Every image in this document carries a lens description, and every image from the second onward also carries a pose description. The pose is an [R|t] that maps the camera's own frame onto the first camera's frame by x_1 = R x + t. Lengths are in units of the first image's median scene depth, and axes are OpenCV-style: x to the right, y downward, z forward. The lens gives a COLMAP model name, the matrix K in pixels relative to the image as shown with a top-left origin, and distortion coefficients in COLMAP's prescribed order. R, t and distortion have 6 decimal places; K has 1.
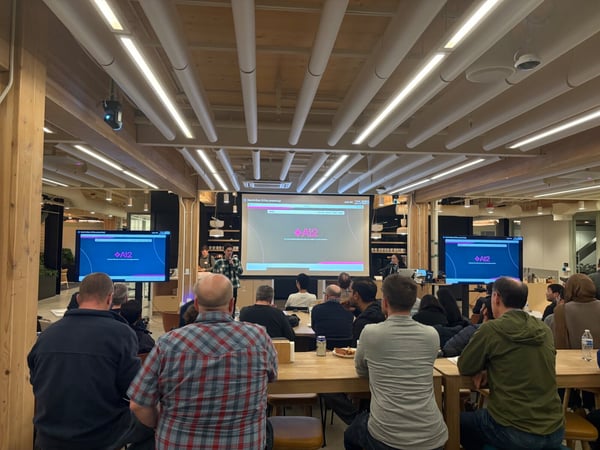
lens RADIAL K [[458.8, 0, 301.0], [0, 458.8, 224.5], [0, 0, 1]] dist [0.054975, -0.057636]
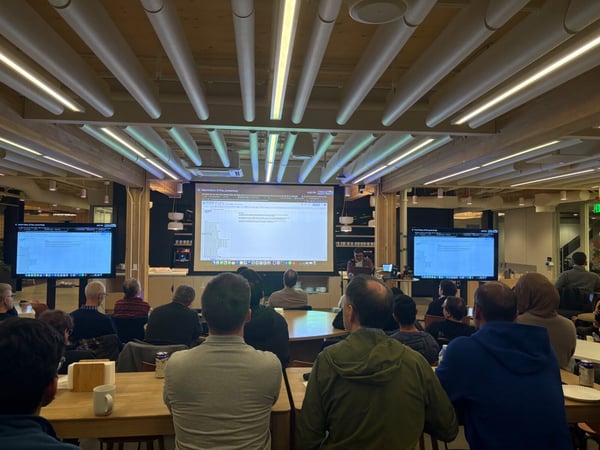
lens RADIAL K [[458.8, 0, 301.0], [0, 458.8, 224.5], [0, 0, 1]] dist [0.054975, -0.057636]
pose [[0.999997, -0.001700, -0.001535, 0.084647], [0.001716, 0.999939, 0.010954, 0.006278], [0.001517, -0.010956, 0.999939, 0.069448]]
